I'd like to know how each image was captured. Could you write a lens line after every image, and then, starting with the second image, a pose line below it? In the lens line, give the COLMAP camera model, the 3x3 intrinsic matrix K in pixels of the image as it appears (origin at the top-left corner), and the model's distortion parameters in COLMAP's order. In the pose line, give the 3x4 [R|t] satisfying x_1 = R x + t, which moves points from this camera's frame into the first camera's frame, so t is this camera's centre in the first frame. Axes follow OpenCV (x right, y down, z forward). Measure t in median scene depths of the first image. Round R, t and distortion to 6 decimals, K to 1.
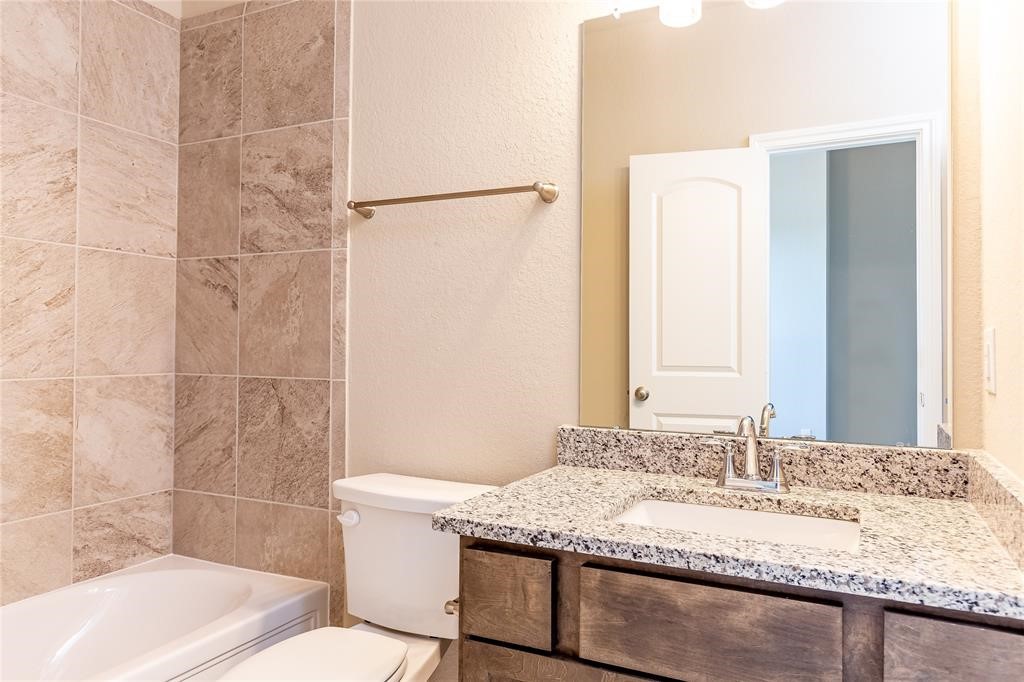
lens RADIAL K [[651.0, 0, 519.4], [0, 651.0, 336.8], [0, 0, 1]] dist [0.007474, -0.003718]
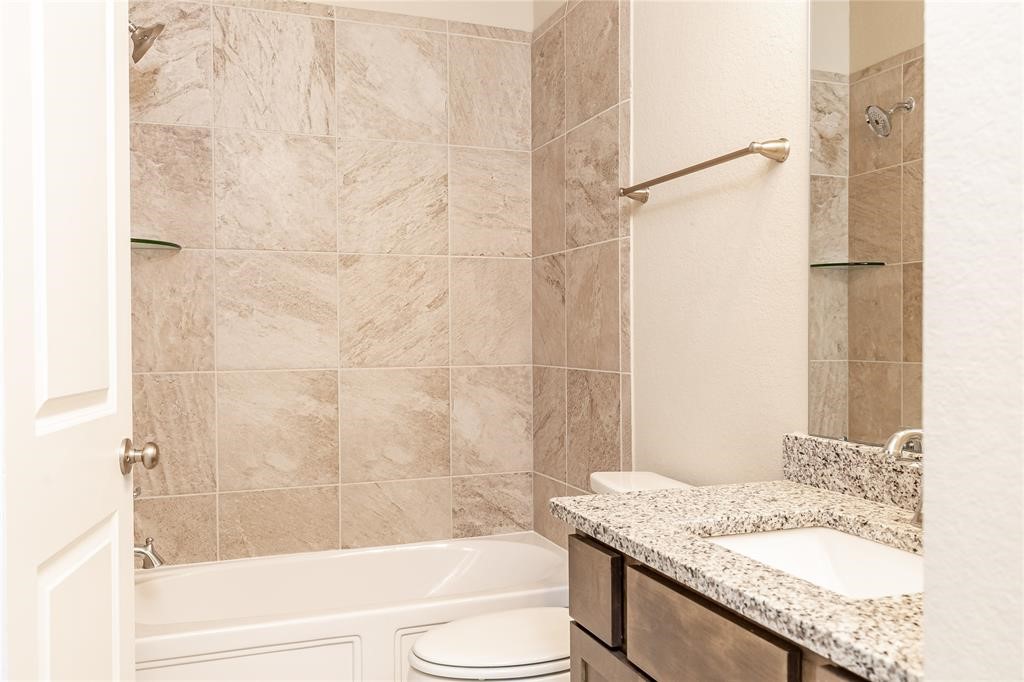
lens RADIAL K [[831.2, 0, 511.2], [0, 831.2, 343.7], [0, 0, 1]] dist [0.002534, 0.000330]
pose [[0.707111, -0.005513, -0.707081, 0.474855], [0.023210, 0.999612, 0.015417, -0.000570], [0.706722, -0.027313, 0.706964, 0.007017]]
